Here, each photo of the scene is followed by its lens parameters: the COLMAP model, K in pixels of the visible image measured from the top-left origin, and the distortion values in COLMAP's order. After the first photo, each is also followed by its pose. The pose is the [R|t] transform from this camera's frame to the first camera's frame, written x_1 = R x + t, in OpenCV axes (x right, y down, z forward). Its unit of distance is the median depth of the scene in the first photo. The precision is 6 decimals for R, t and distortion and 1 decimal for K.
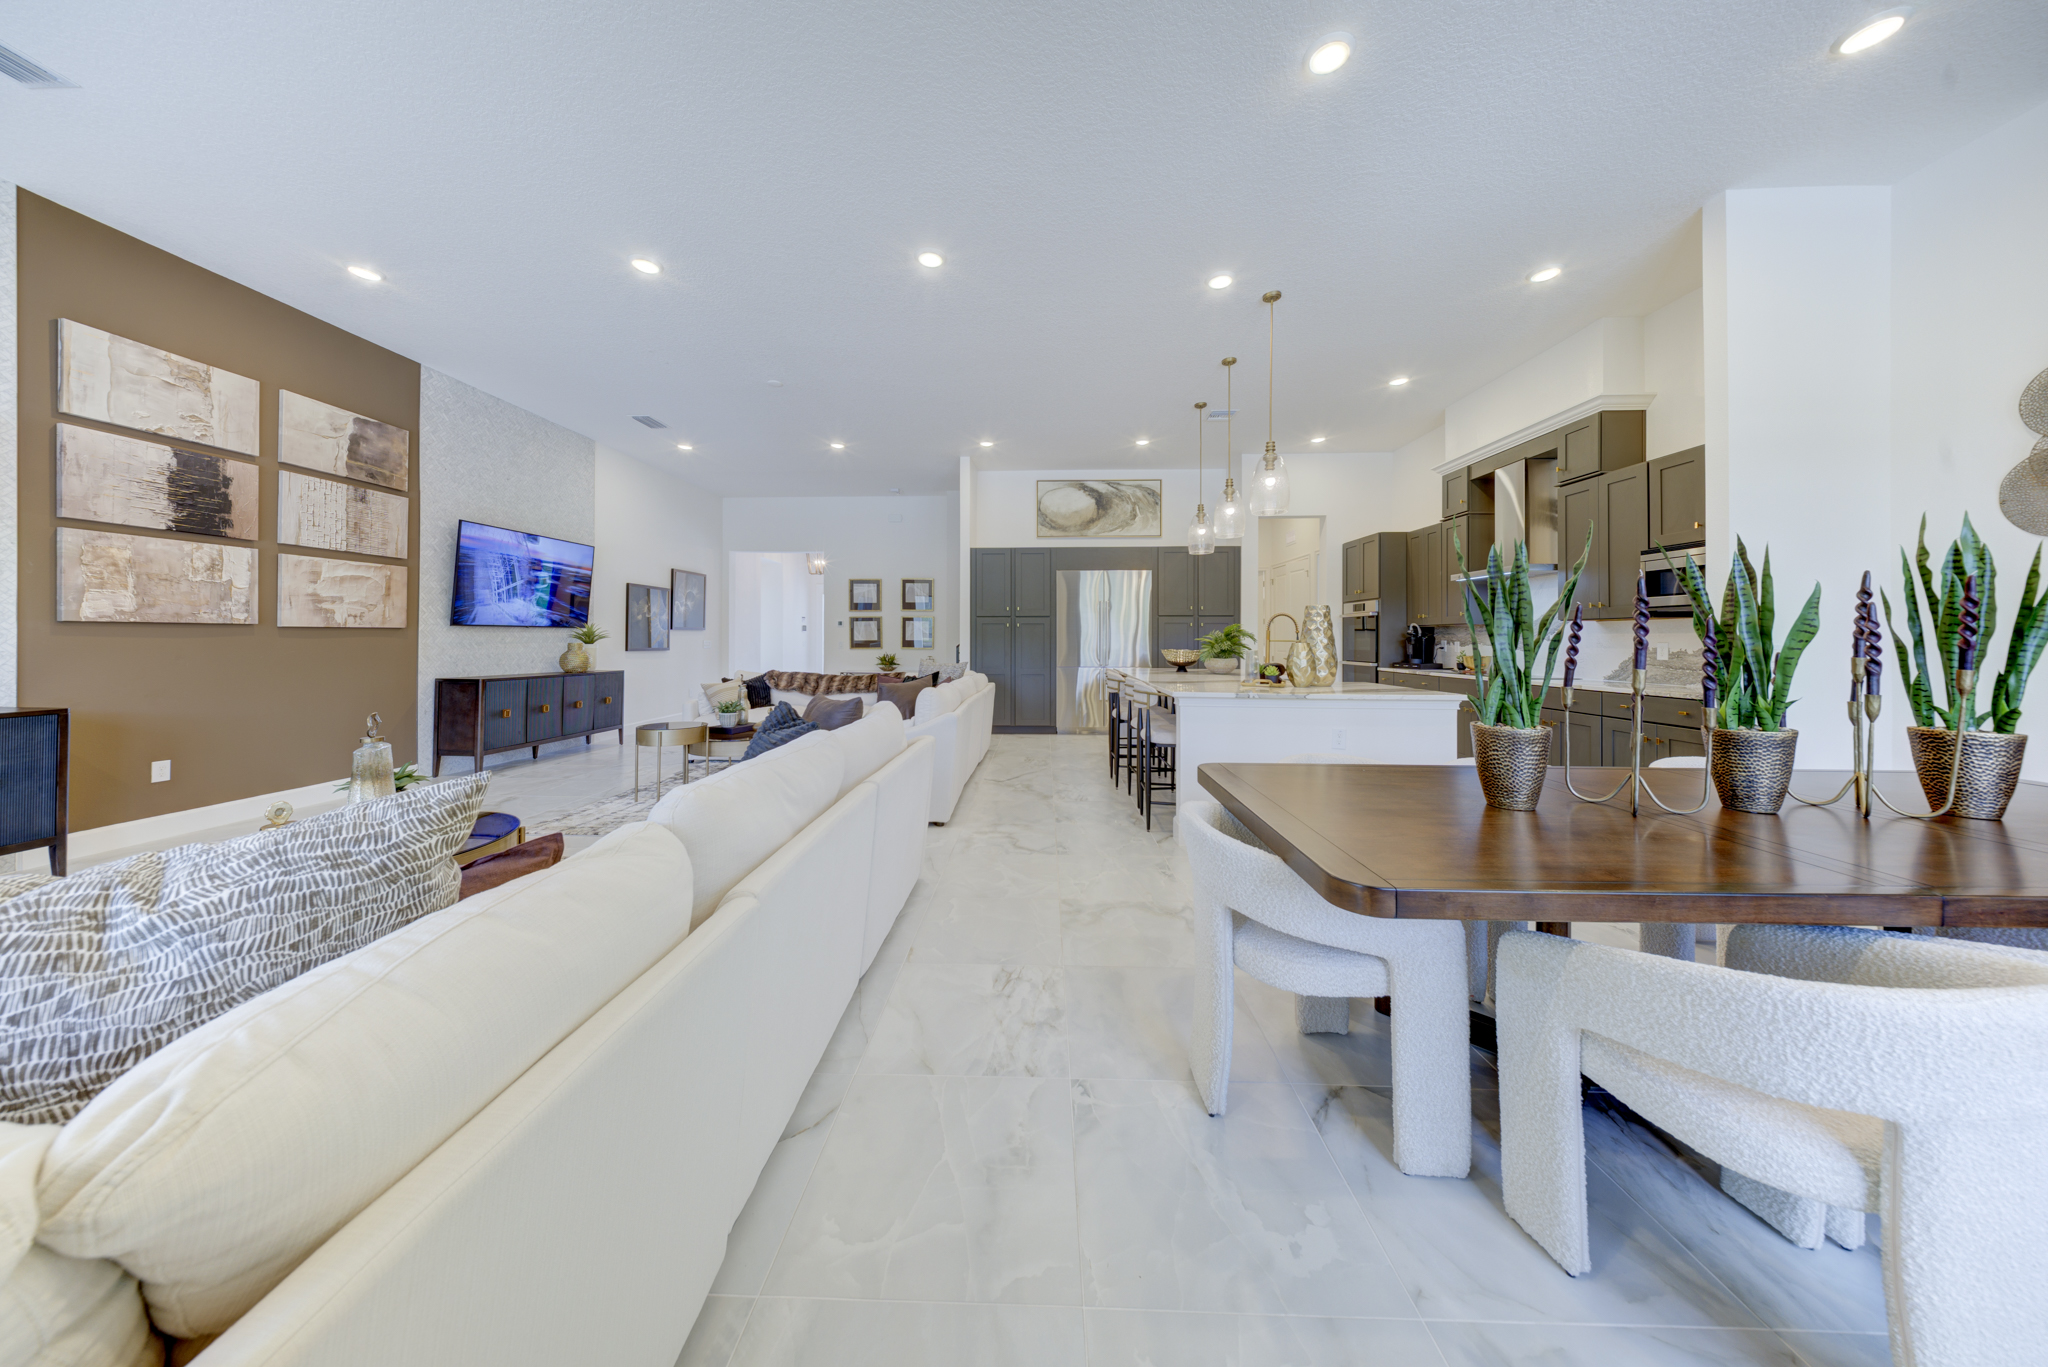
lens RADIAL K [[612.6, 0, 1018.3], [0, 612.6, 637.1], [0, 0, 1]] dist [0.001211, -0.001568]
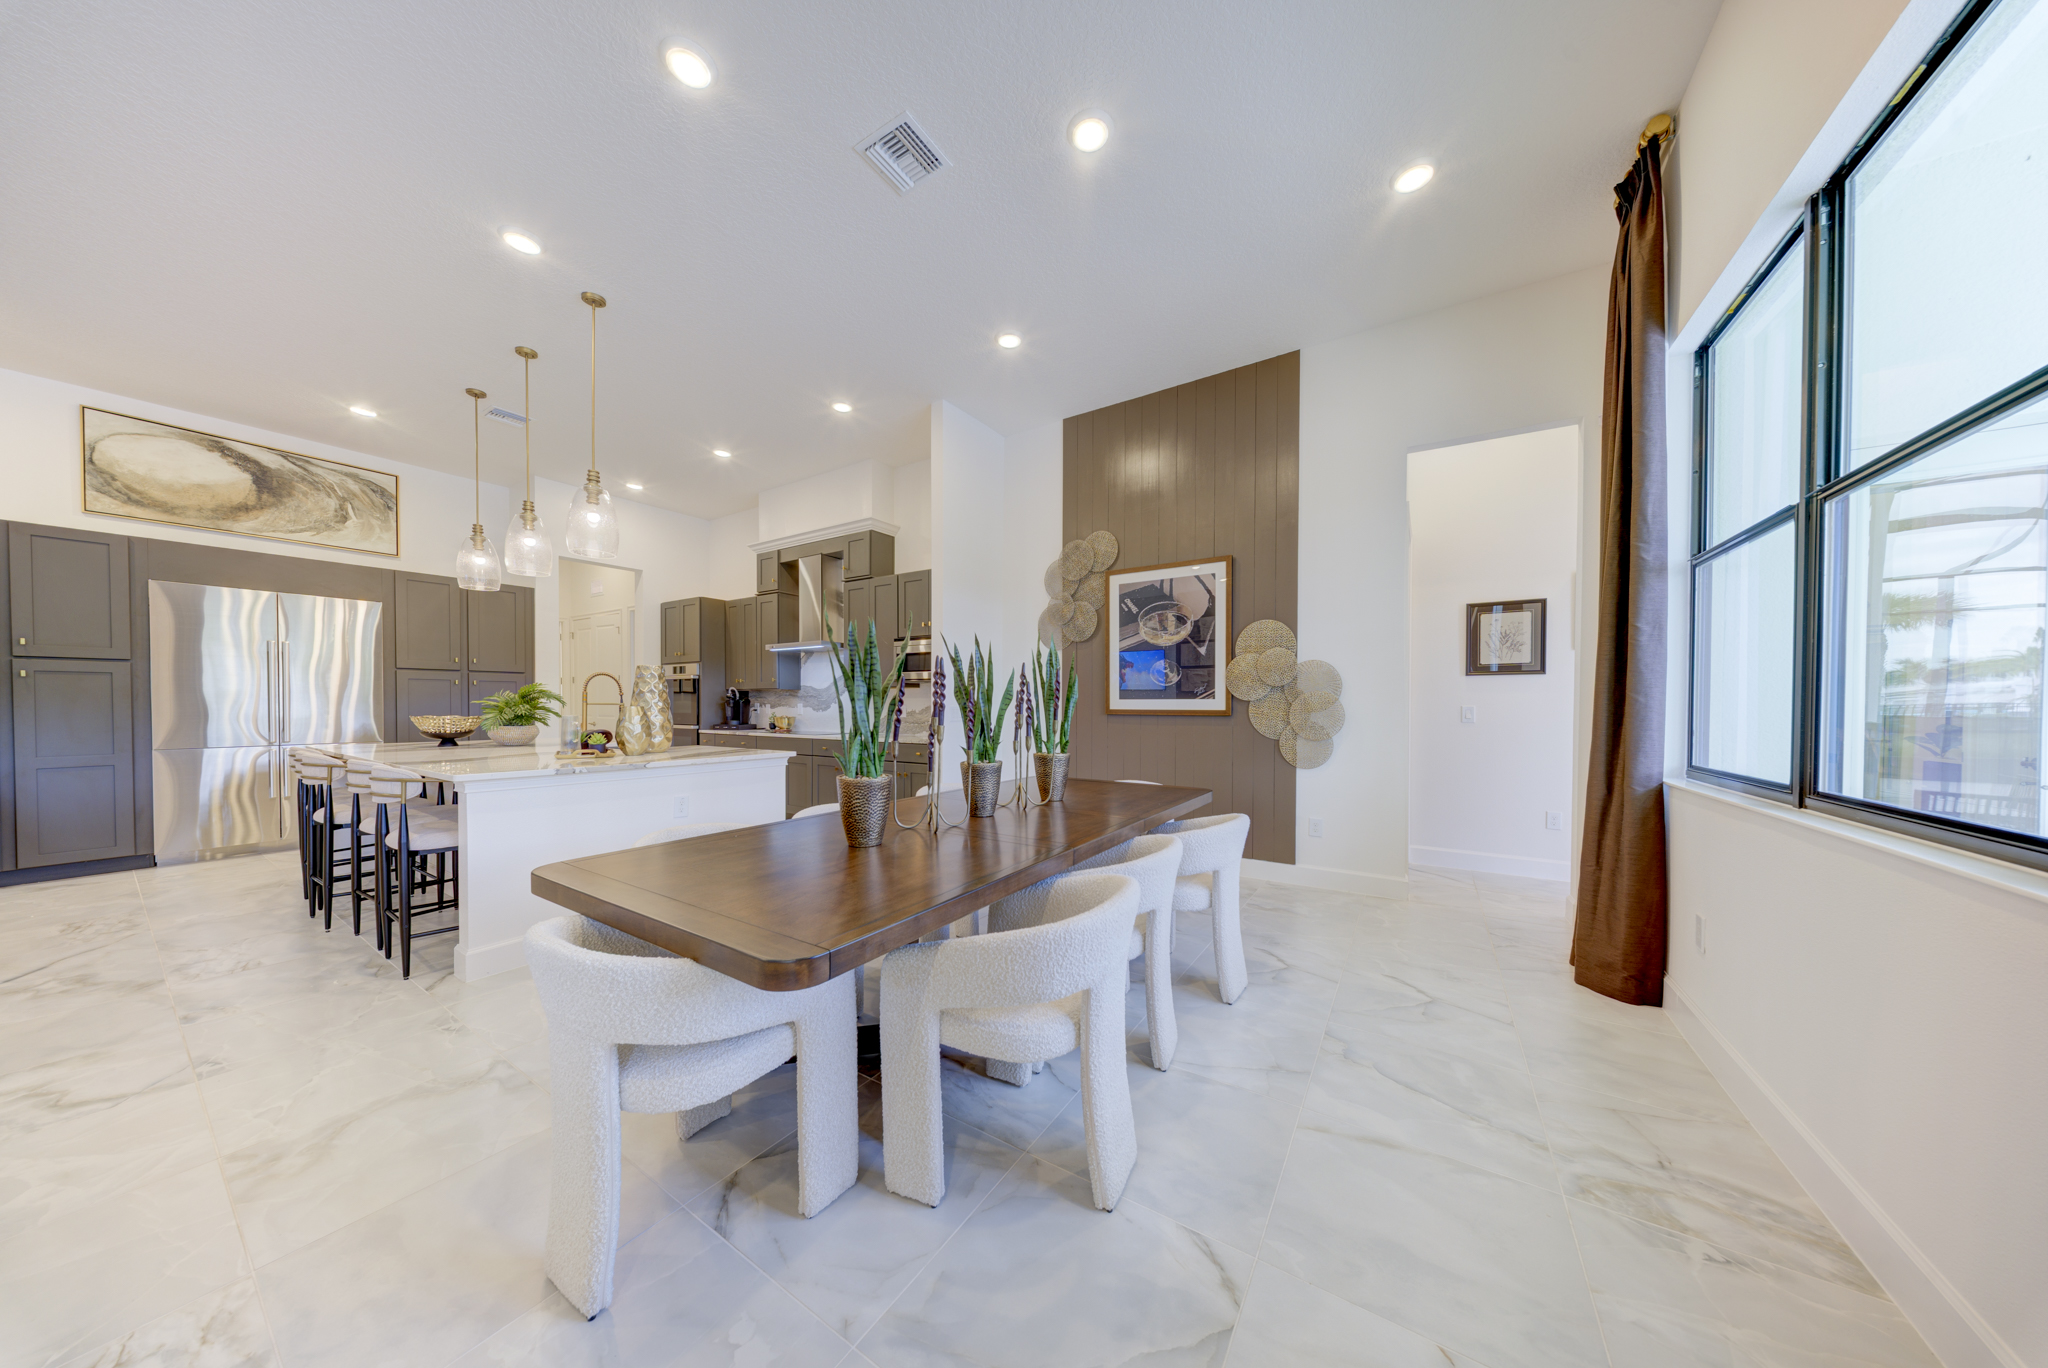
lens RADIAL K [[612.6, 0, 1022.0], [0, 612.6, 713.7], [0, 0, 1]] dist [0.001211, -0.001568]
pose [[0.514641, -0.014127, 0.857289, -0.012860], [-0.005087, 0.999796, 0.019529, -0.000205], [-0.857390, -0.014412, 0.514465, 0.034321]]
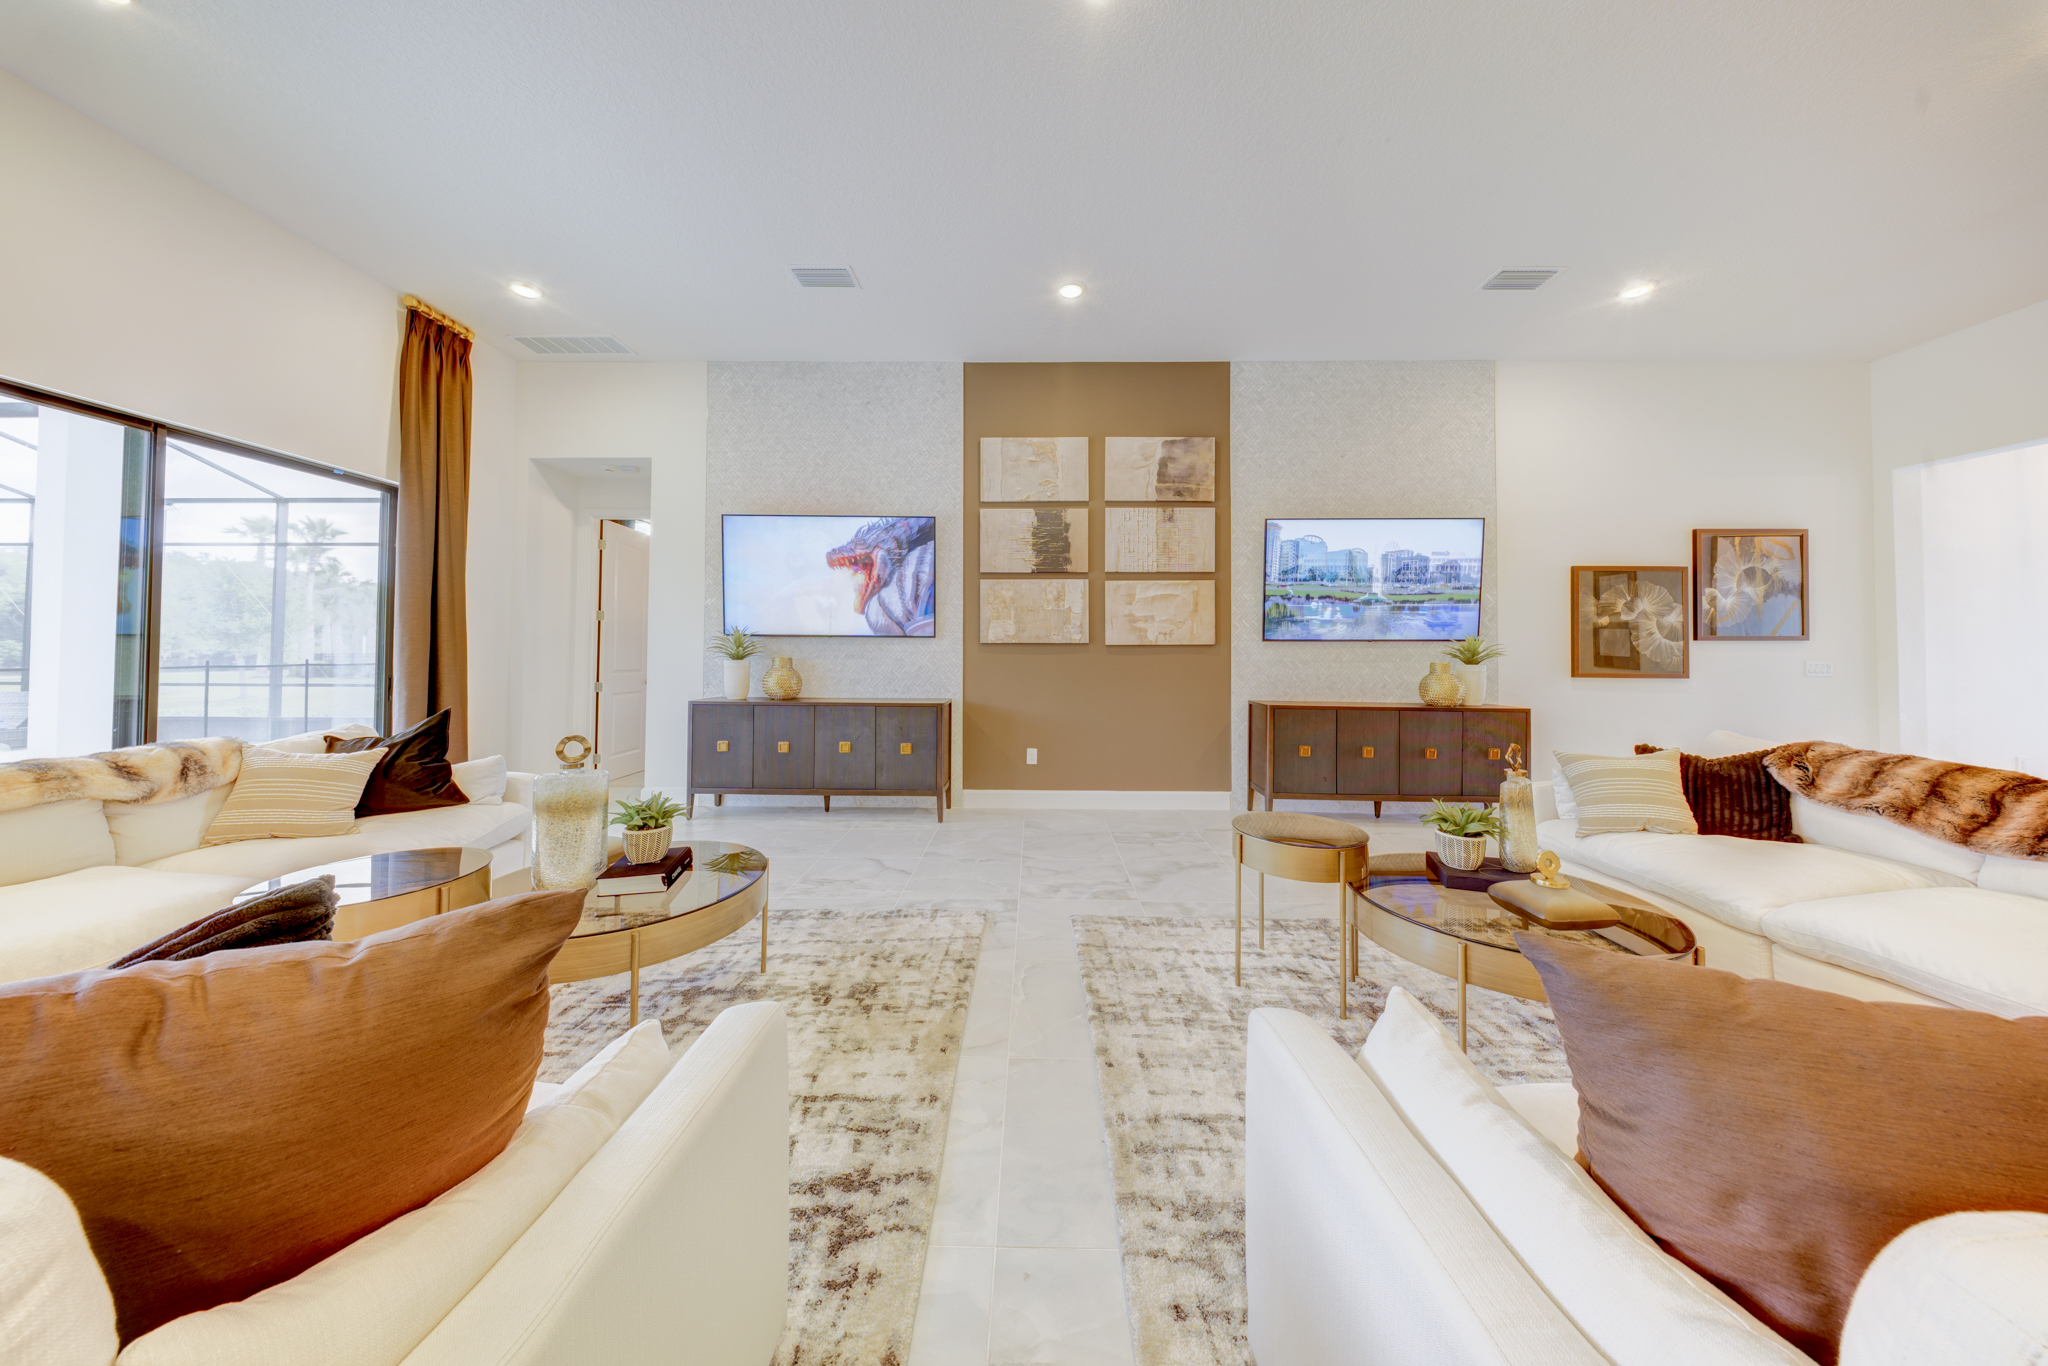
lens RADIAL K [[612.6, 0, 1031.5], [0, 612.6, 645.9], [0, 0, 1]] dist [0.001211, -0.001568]
pose [[0.021499, -0.018919, -0.999590, -0.071536], [-0.000738, 0.999820, -0.018939, 0.006186], [0.999769, 0.001145, 0.021481, 0.849544]]
